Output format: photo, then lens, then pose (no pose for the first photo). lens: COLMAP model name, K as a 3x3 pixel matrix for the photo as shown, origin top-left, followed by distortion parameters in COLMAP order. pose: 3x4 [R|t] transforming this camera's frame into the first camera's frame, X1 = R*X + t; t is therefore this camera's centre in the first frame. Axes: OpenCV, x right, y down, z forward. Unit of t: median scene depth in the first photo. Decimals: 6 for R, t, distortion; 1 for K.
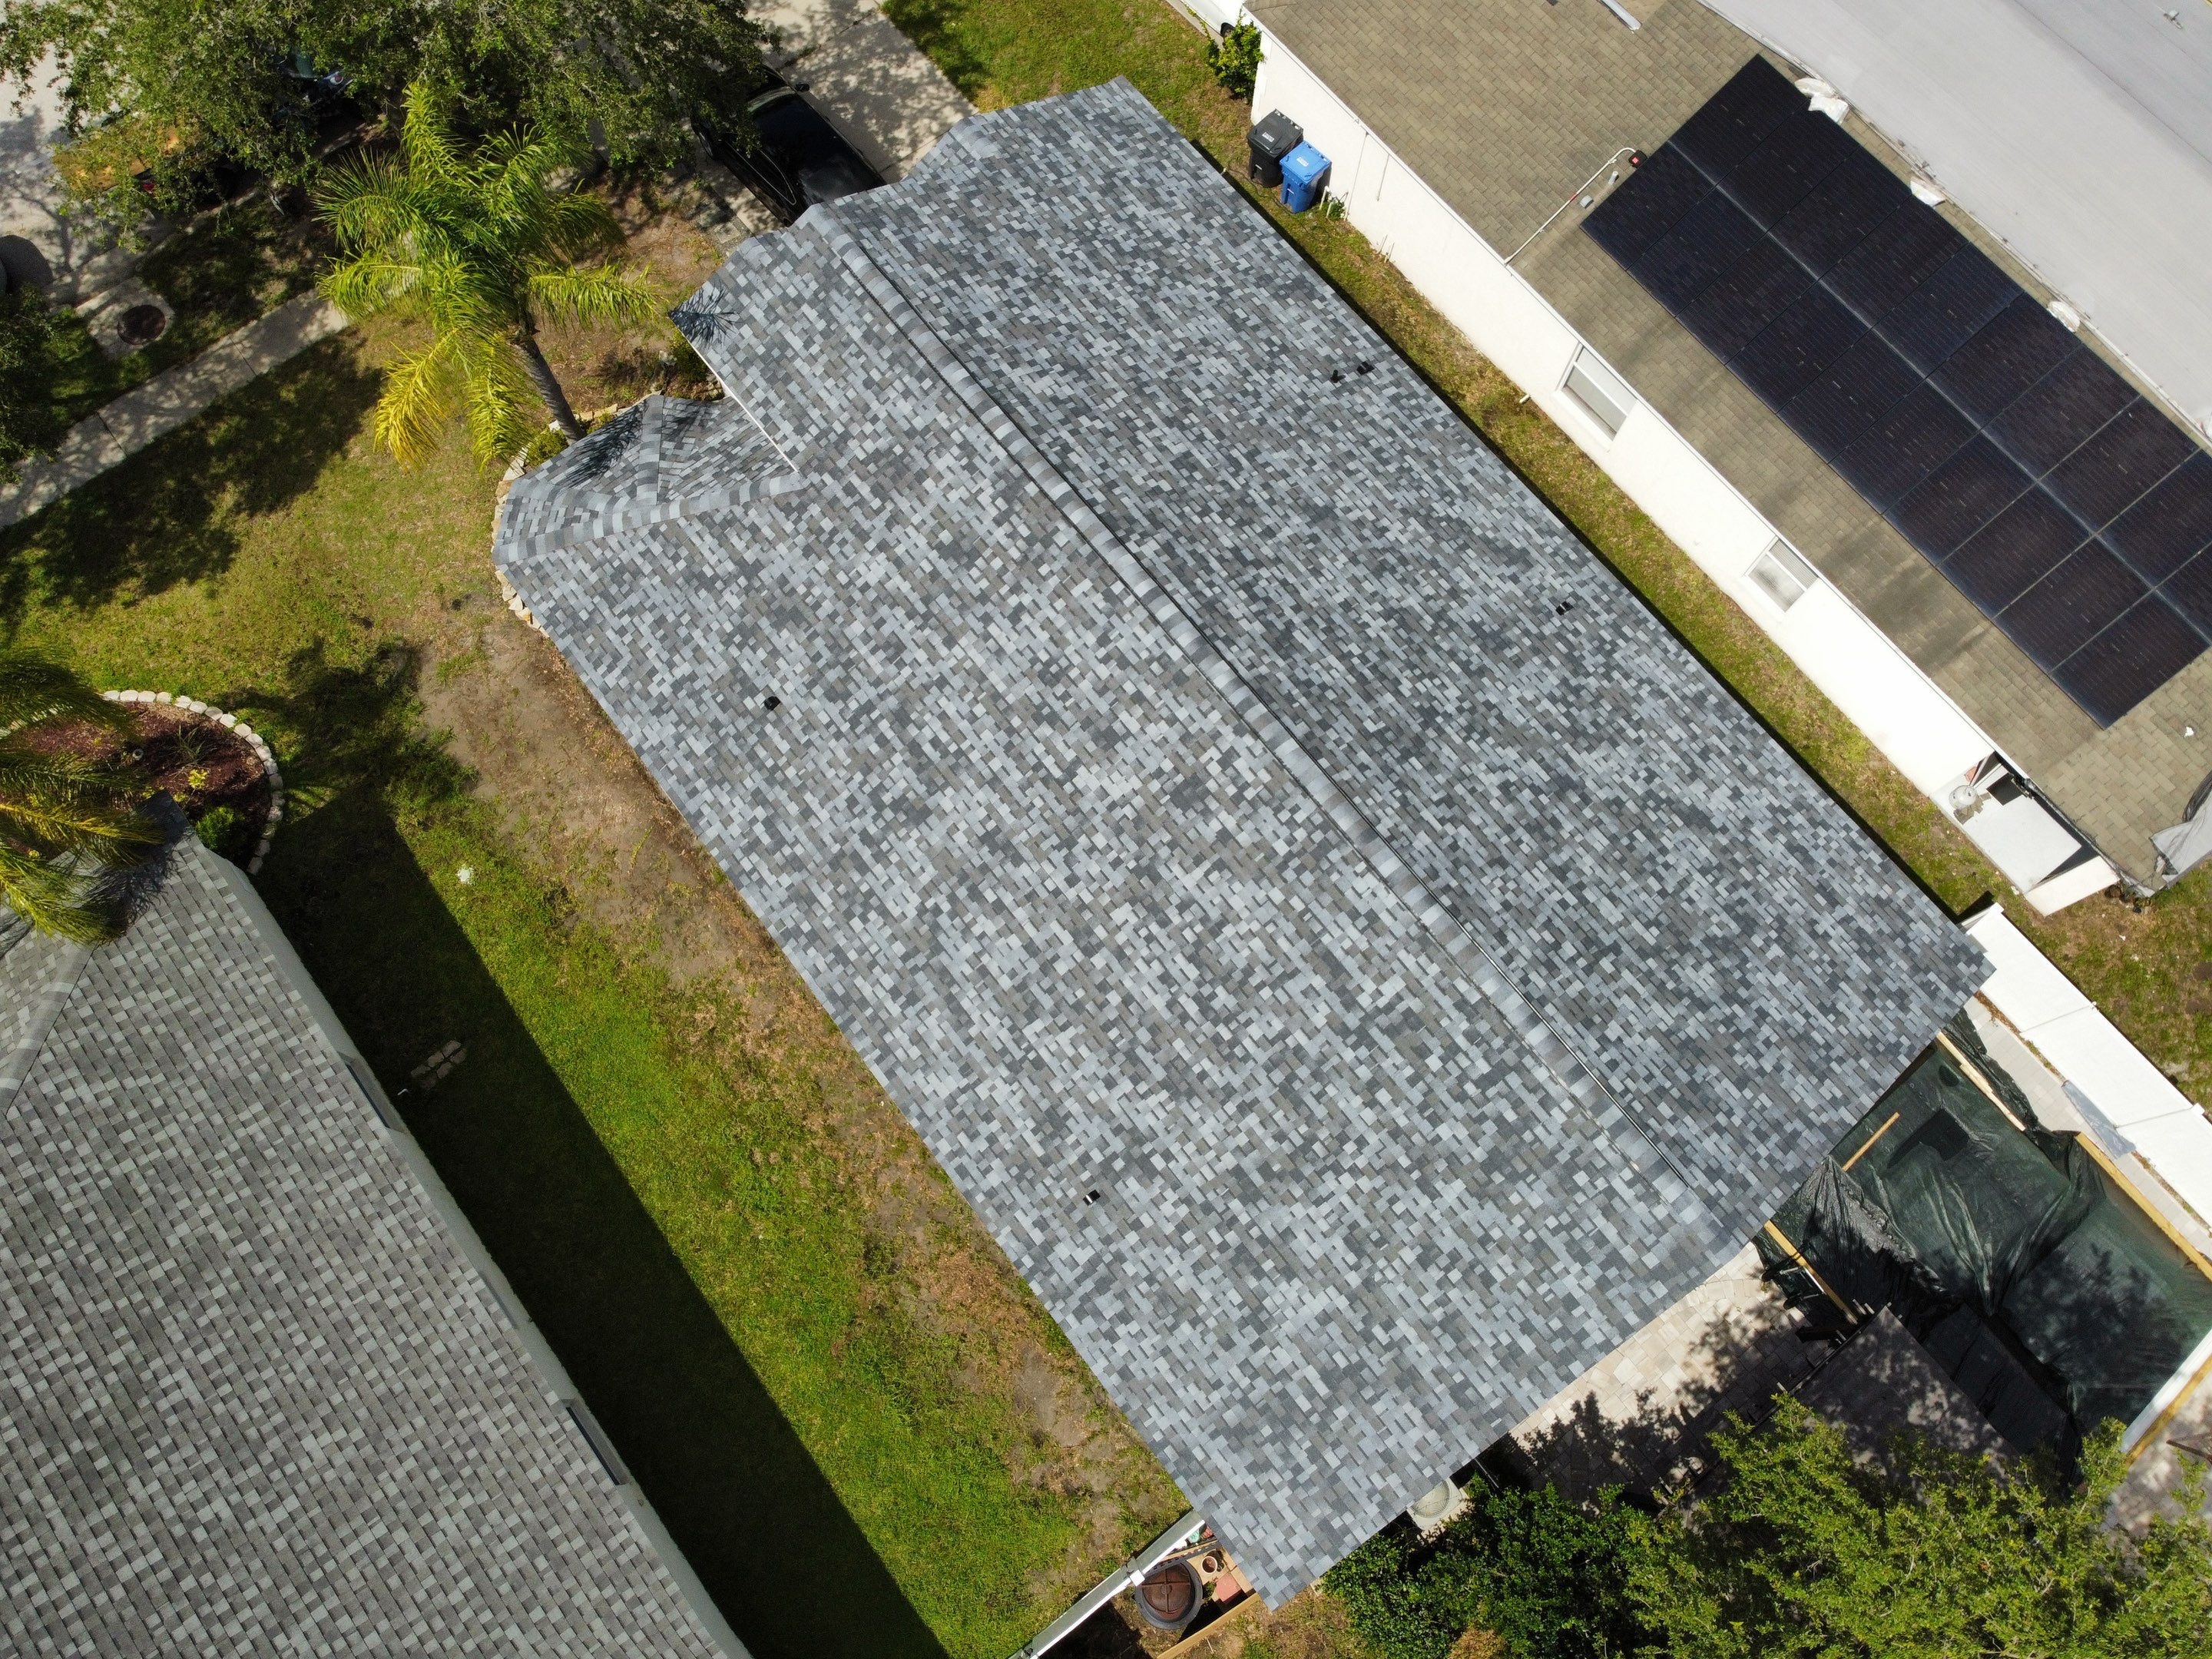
lens RADIAL K [[1705.4, 0, 1070.7], [0, 1705.4, 784.2], [0, 0, 1]] dist [0.027161, -0.102738]
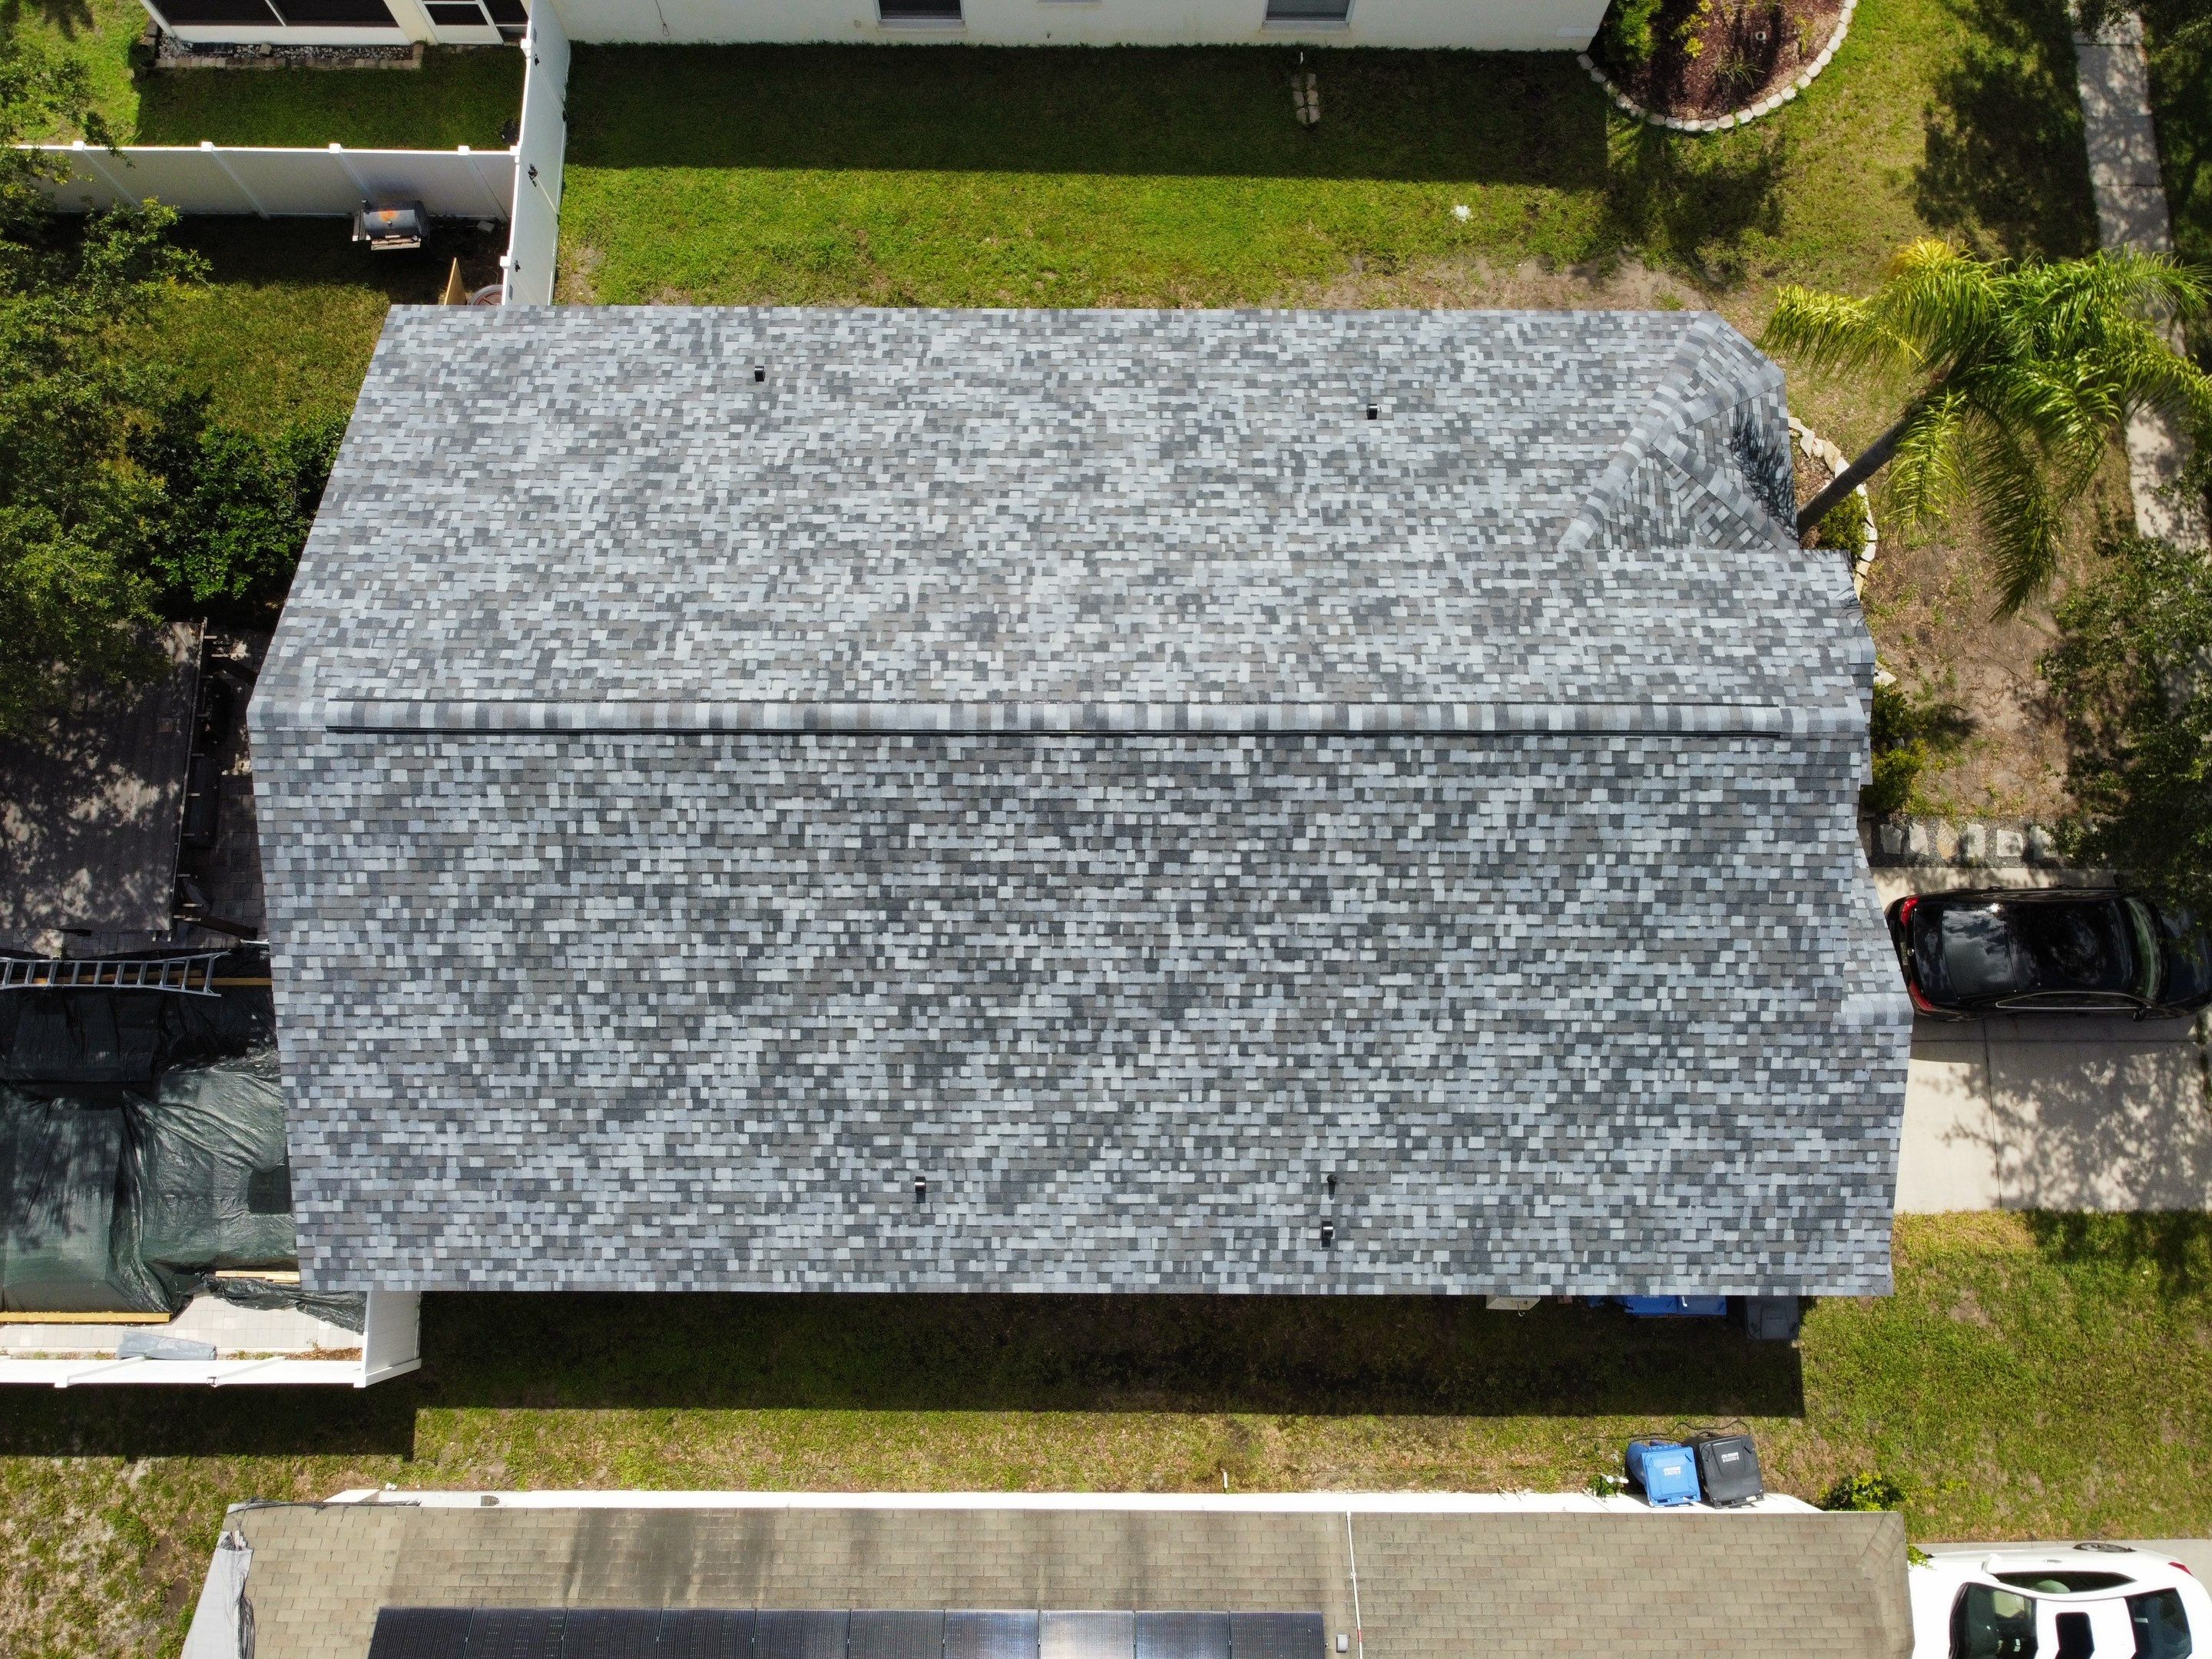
lens RADIAL K [[1697.9, 0, 1077.7], [0, 1697.9, 798.9], [0, 0, 1]] dist [0.031890, -0.085330]
pose [[-0.615817, 0.771074, -0.161907, 0.244463], [-0.741711, -0.498035, 0.449251, -0.464579], [0.265770, 0.396745, 0.878612, 0.232657]]
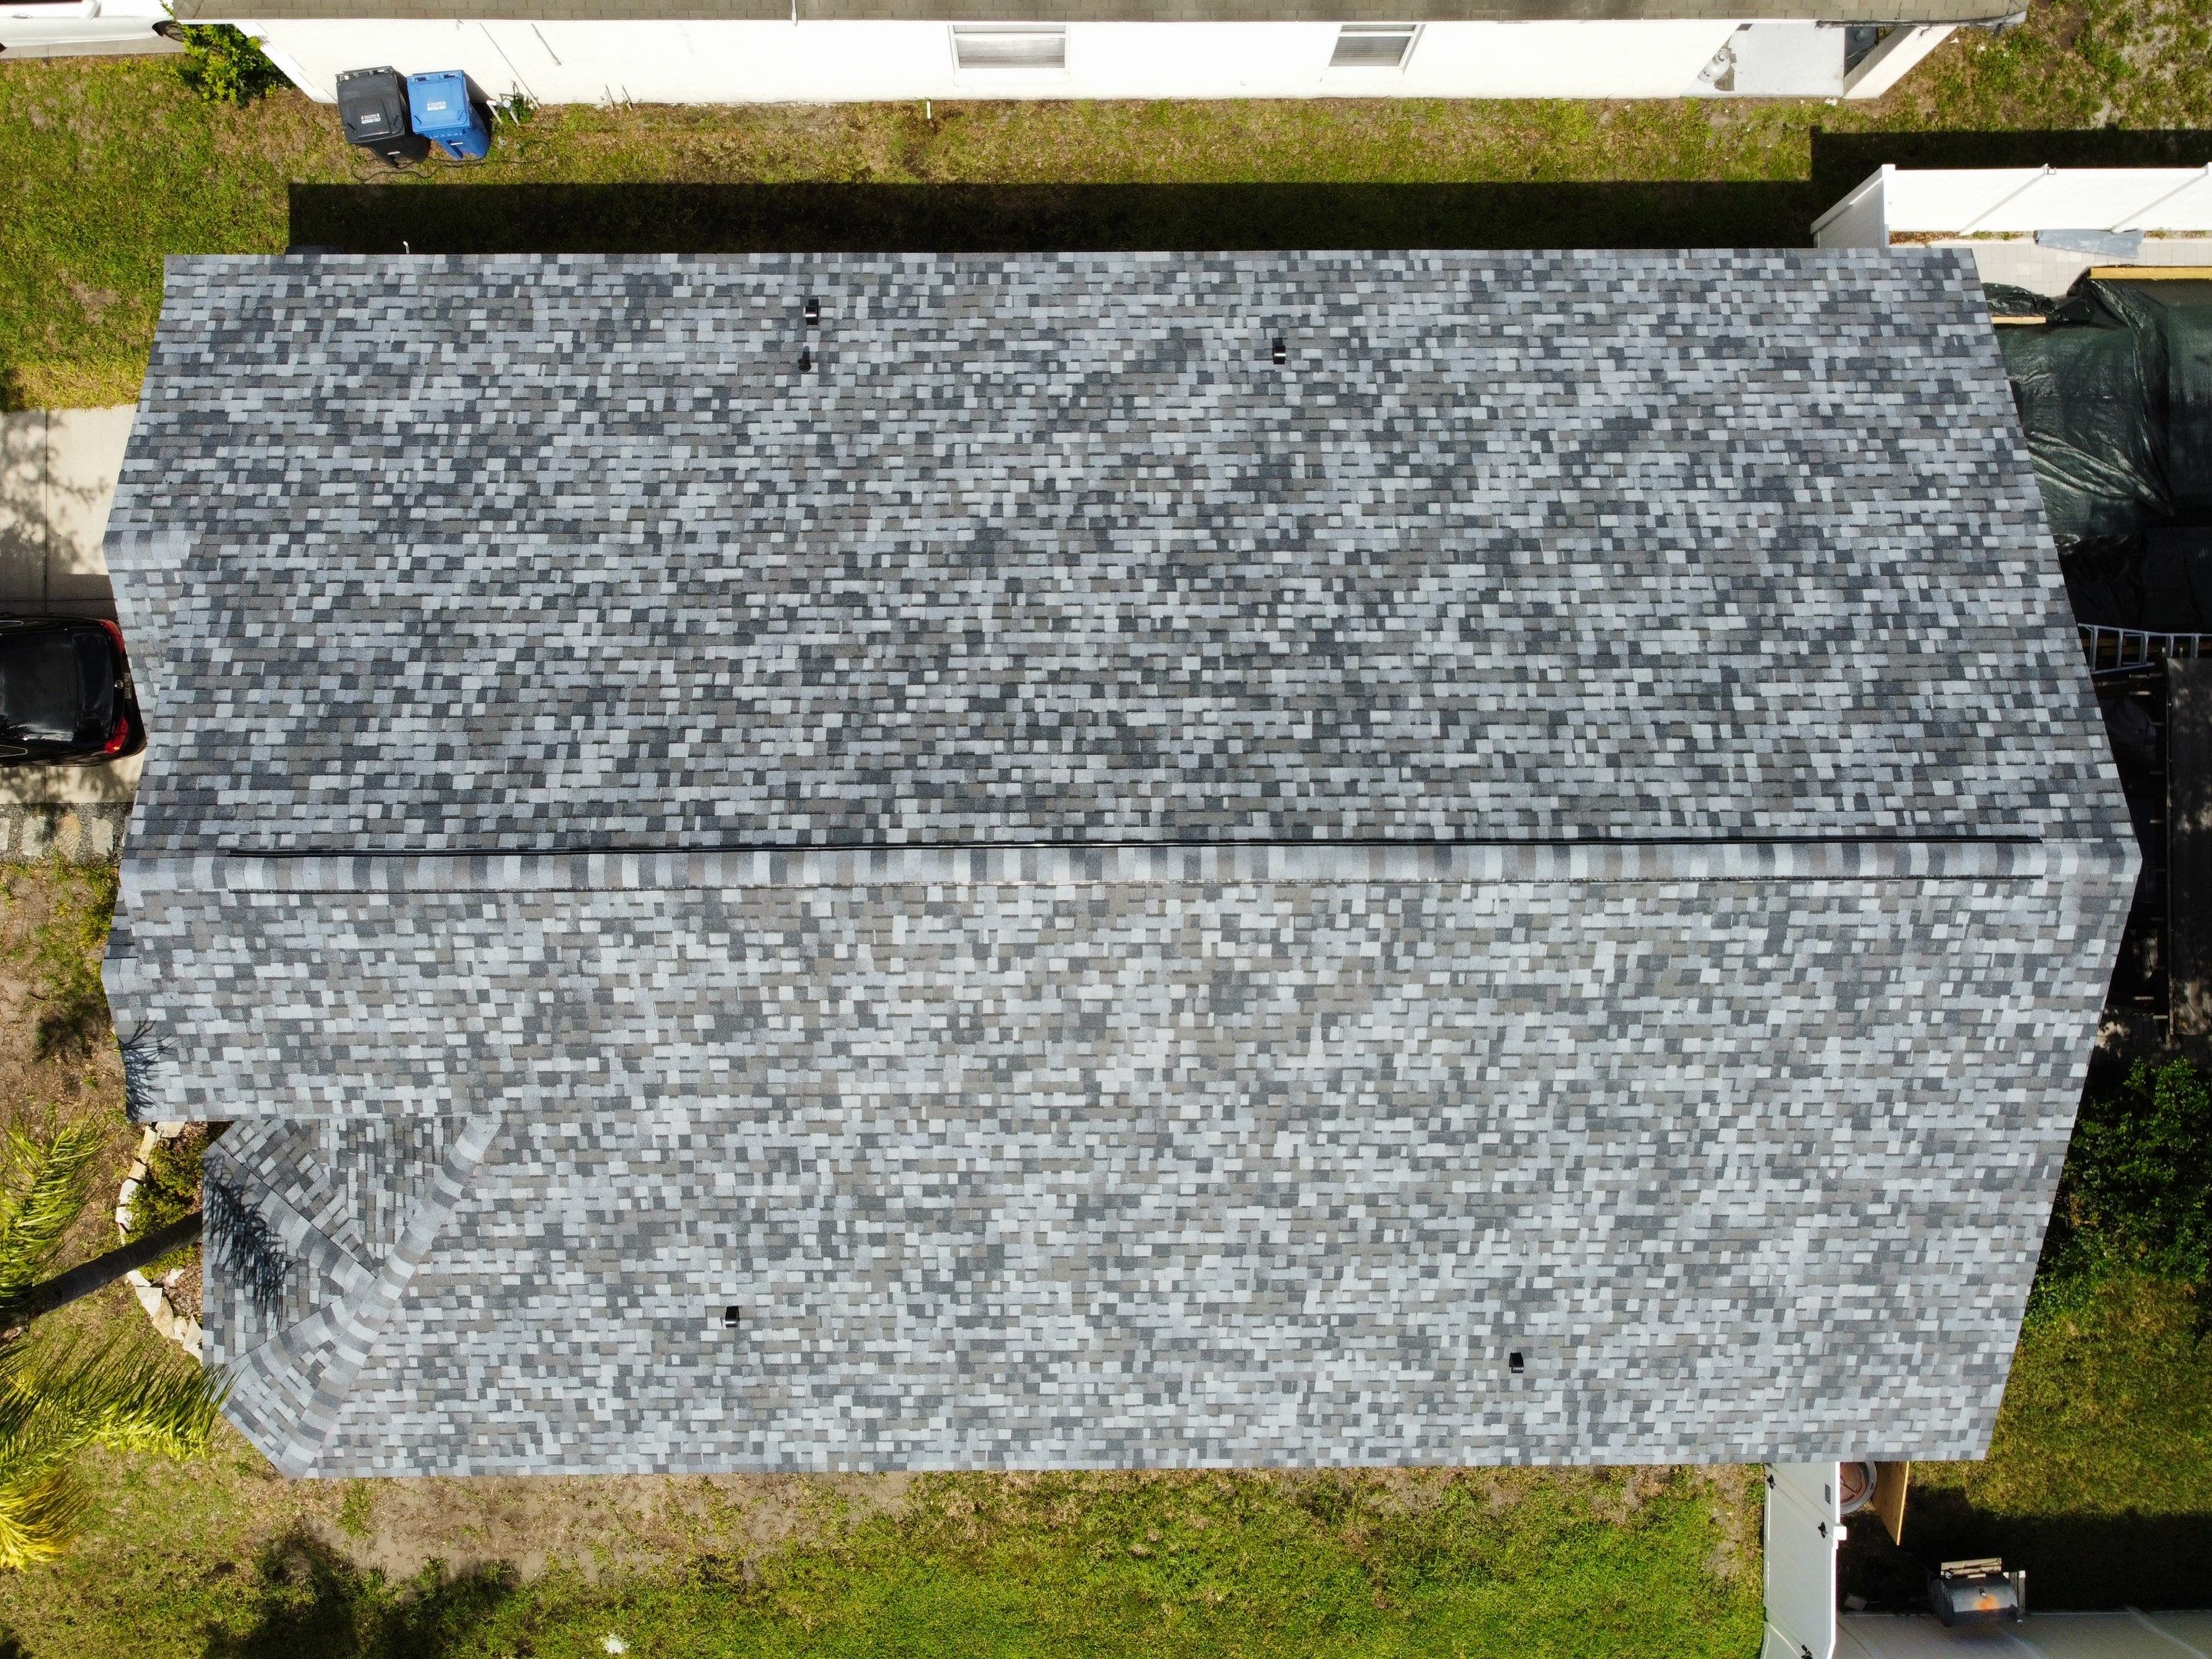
lens RADIAL K [[1699.0, 0, 1072.2], [0, 1699.0, 810.2], [0, 0, 1]] dist [0.034215, -0.077673]
pose [[0.607452, -0.794253, 0.012814, 0.077638], [0.745598, 0.575656, 0.335713, -0.317221], [-0.274018, -0.194375, 0.941877, 0.328127]]
